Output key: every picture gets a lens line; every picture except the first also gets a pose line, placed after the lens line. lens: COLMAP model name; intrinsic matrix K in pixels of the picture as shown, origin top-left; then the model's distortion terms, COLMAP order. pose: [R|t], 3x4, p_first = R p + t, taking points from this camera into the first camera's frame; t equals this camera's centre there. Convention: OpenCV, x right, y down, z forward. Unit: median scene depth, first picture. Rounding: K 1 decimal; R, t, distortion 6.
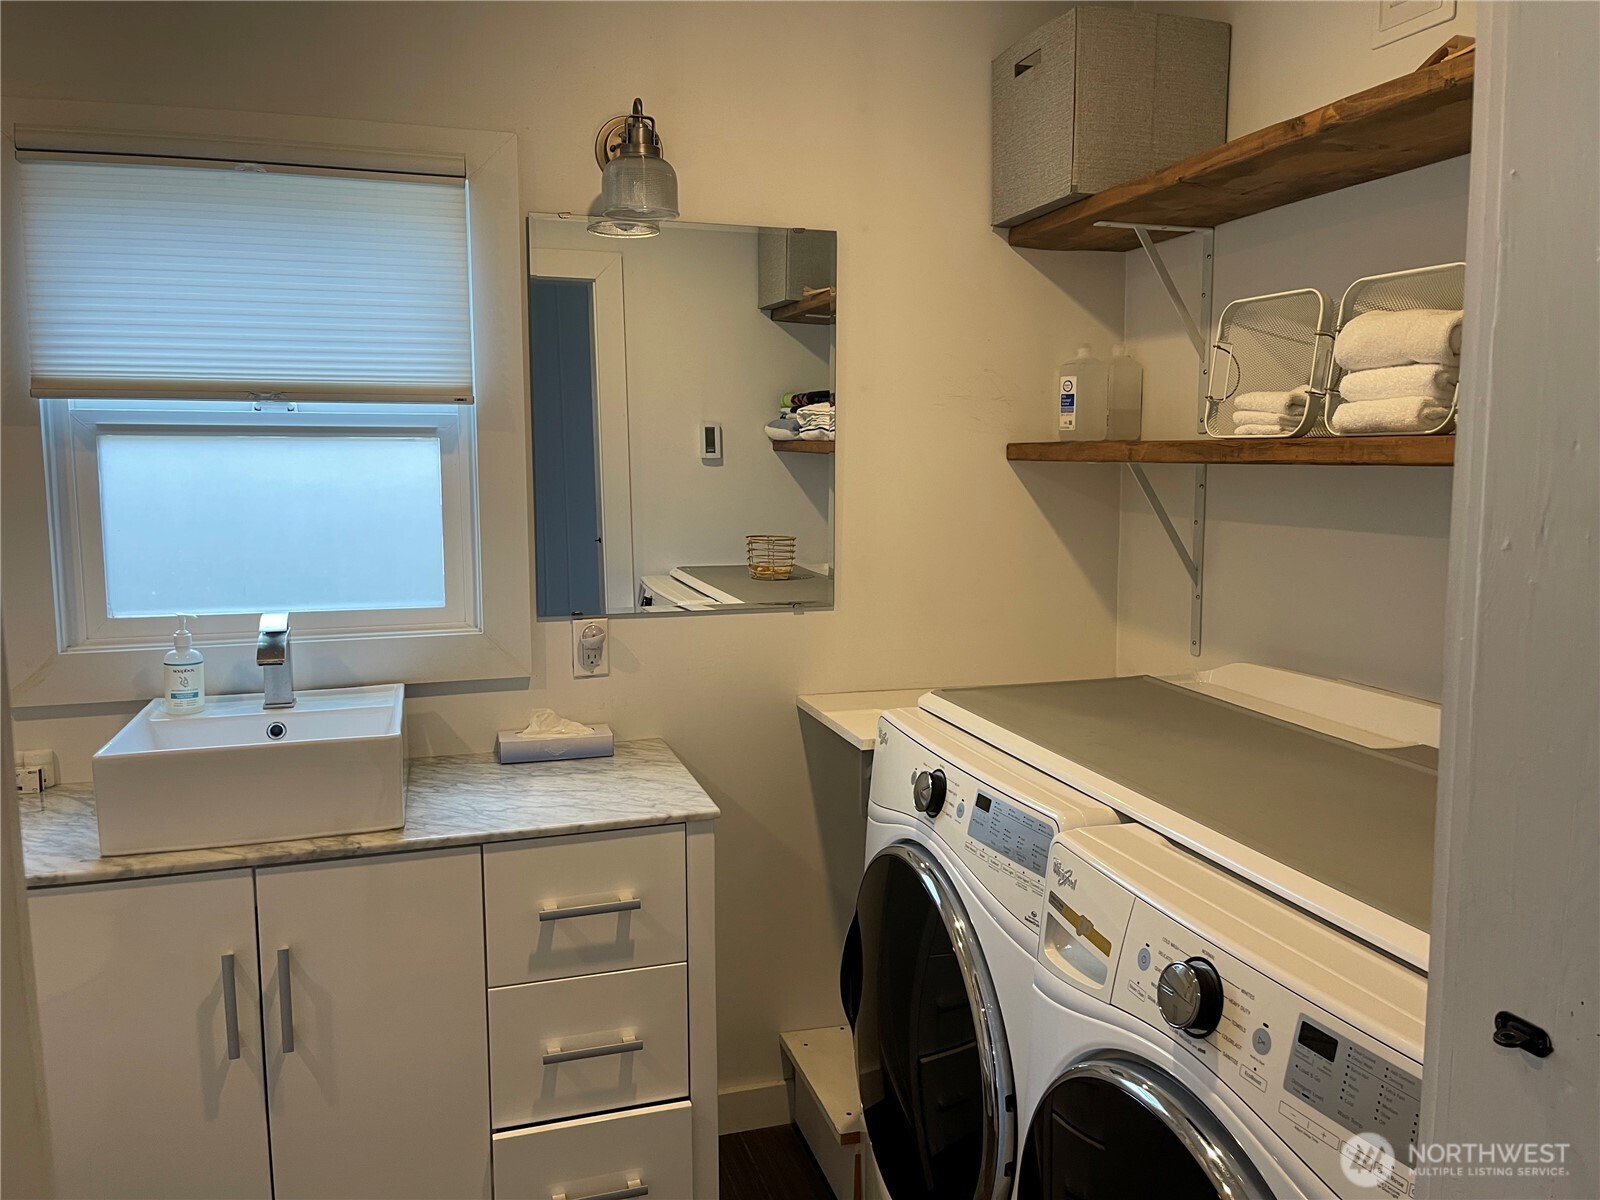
lens RADIAL K [[1220.5, 0, 797.4], [0, 1220.5, 593.9], [0, 0, 1]] dist [0.059310, -0.076194]
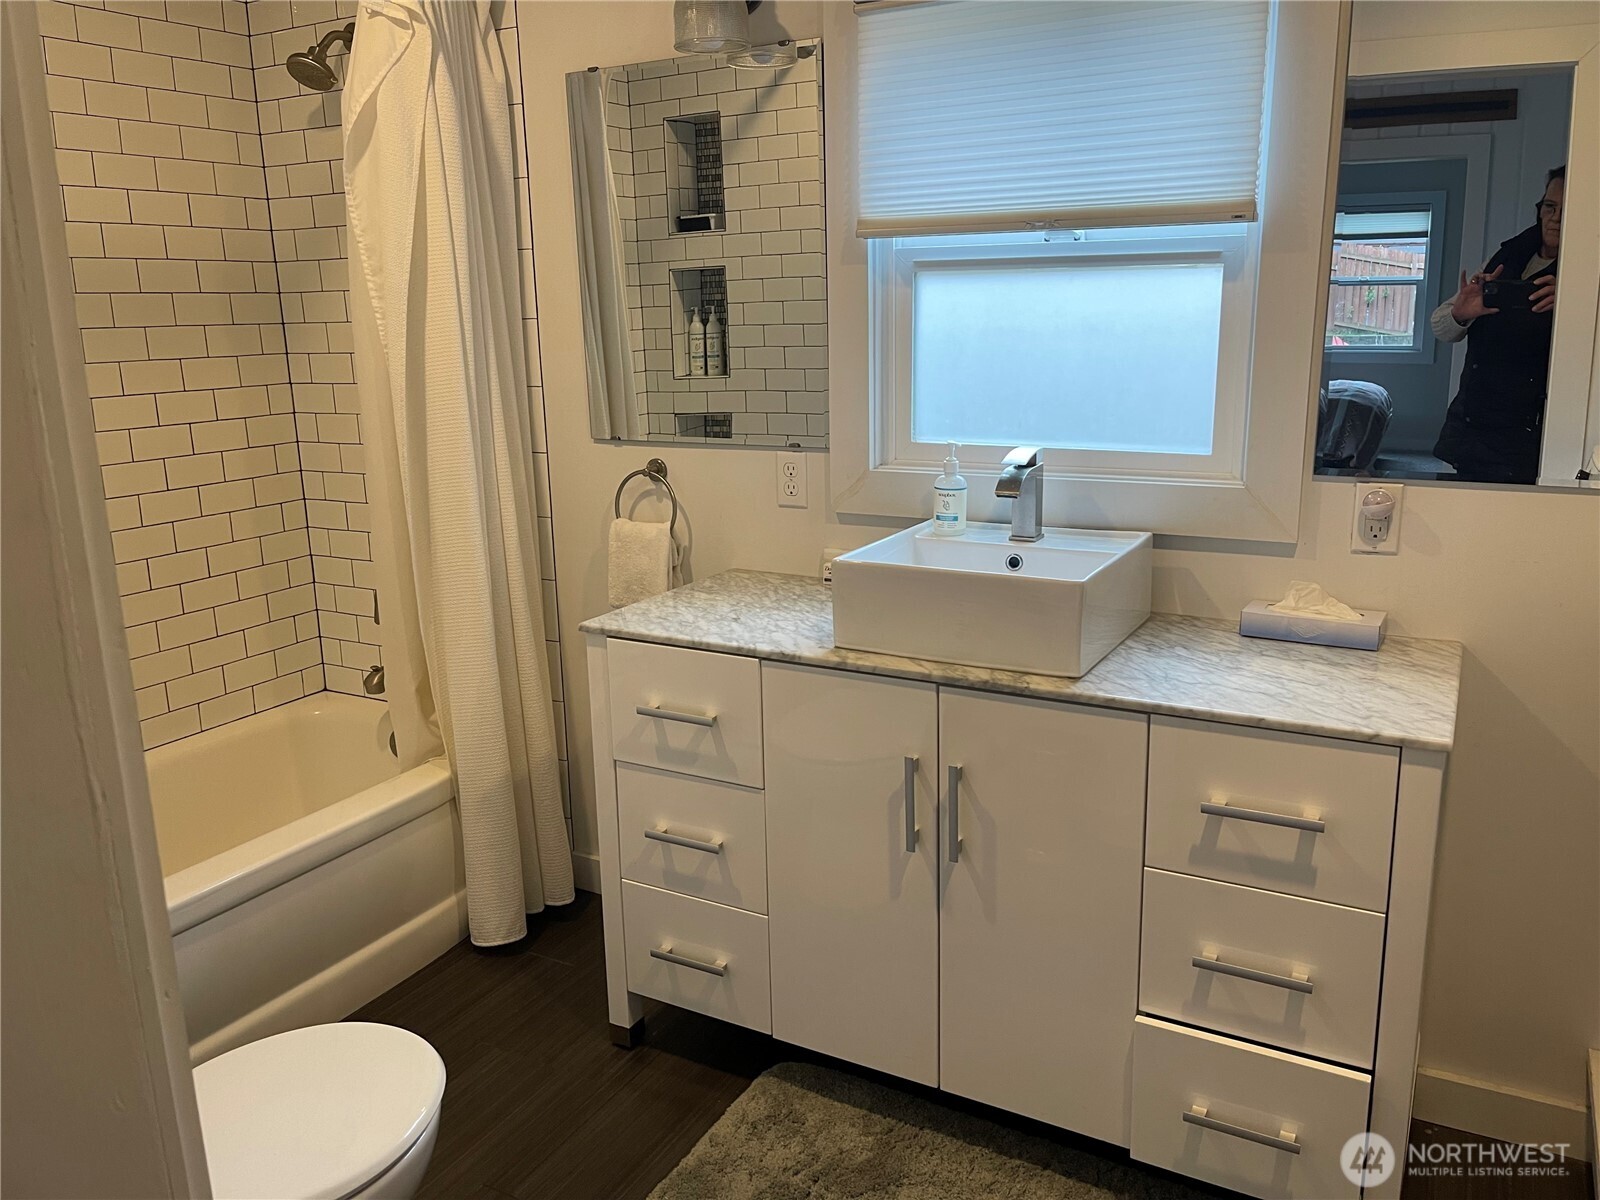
lens RADIAL K [[1220.5, 0, 797.4], [0, 1220.5, 593.9], [0, 0, 1]] dist [0.059310, -0.076194]
pose [[0.689109, 0.154864, -0.707917, 0.180614], [-0.069381, 0.986510, 0.148271, -0.001362], [0.721329, -0.053059, 0.690557, 0.168739]]
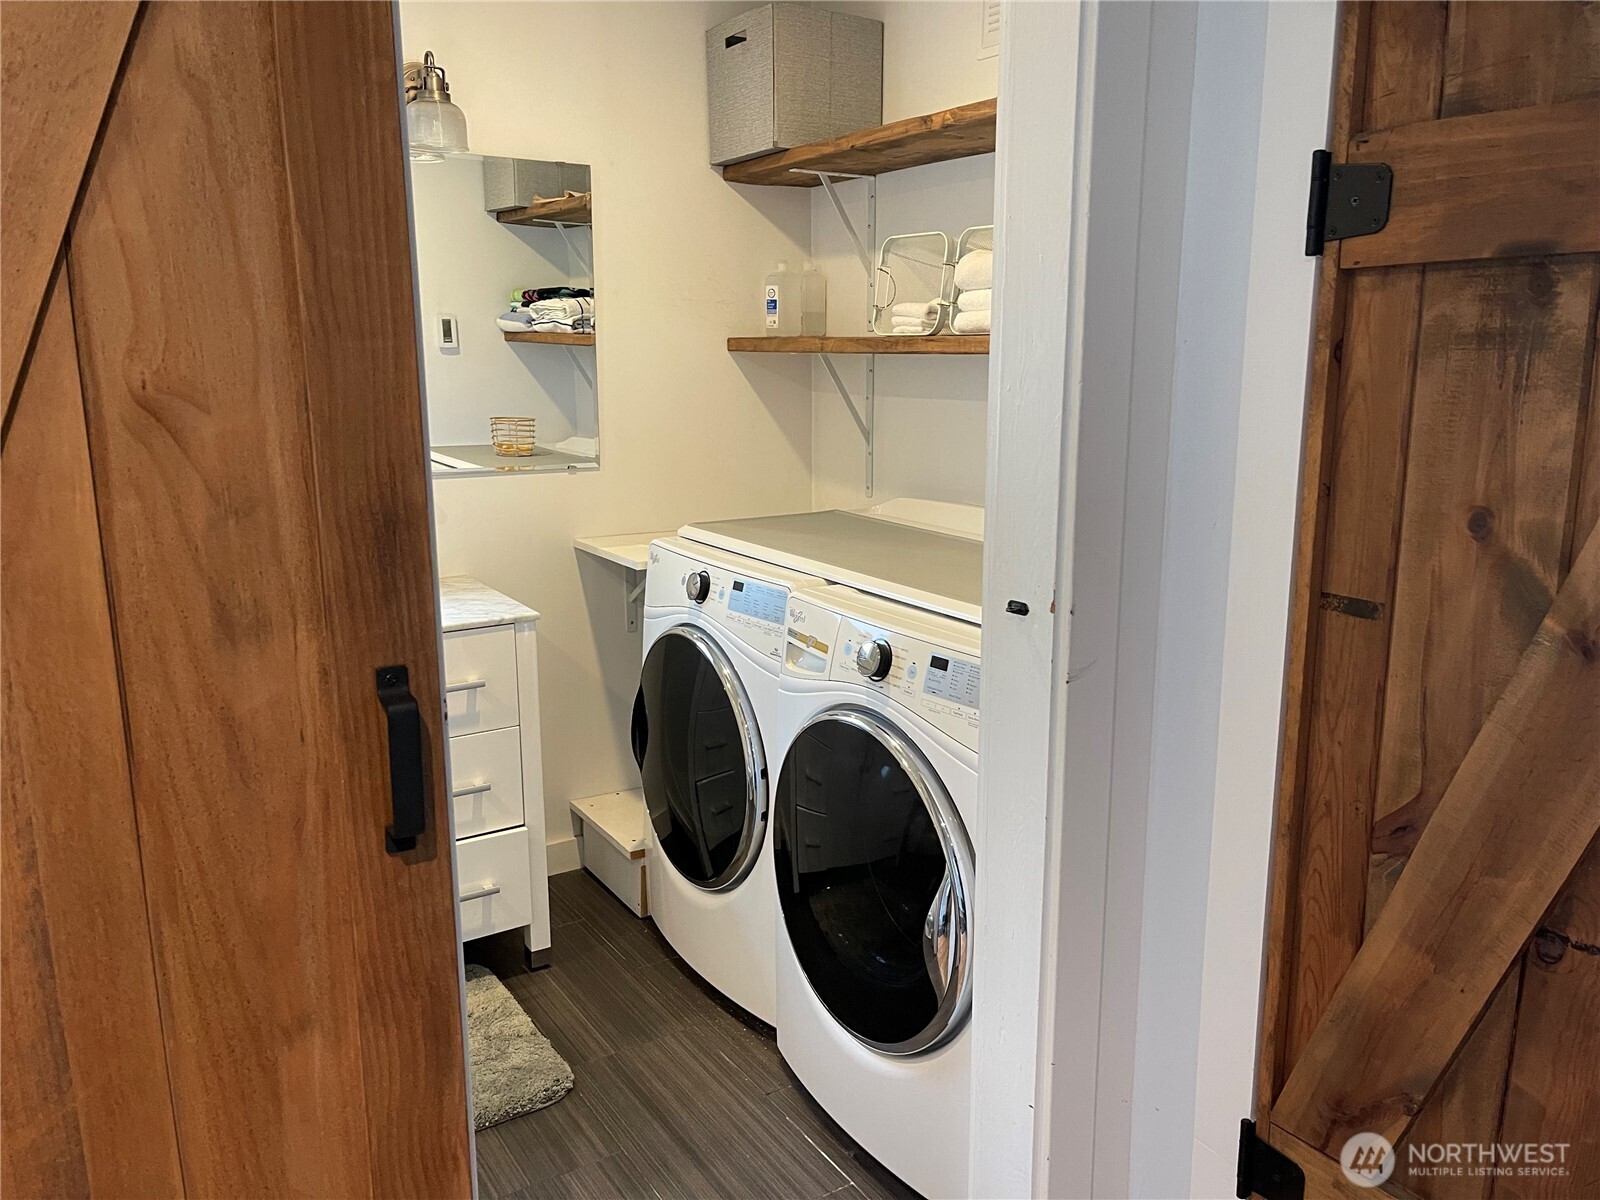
lens RADIAL K [[1220.5, 0, 797.4], [0, 1220.5, 593.9], [0, 0, 1]] dist [0.059310, -0.076194]
pose [[0.965720, -0.050215, 0.254683, -0.127383], [0.027828, 0.995484, 0.090758, 0.039504], [-0.258091, -0.080559, 0.962756, -0.361058]]
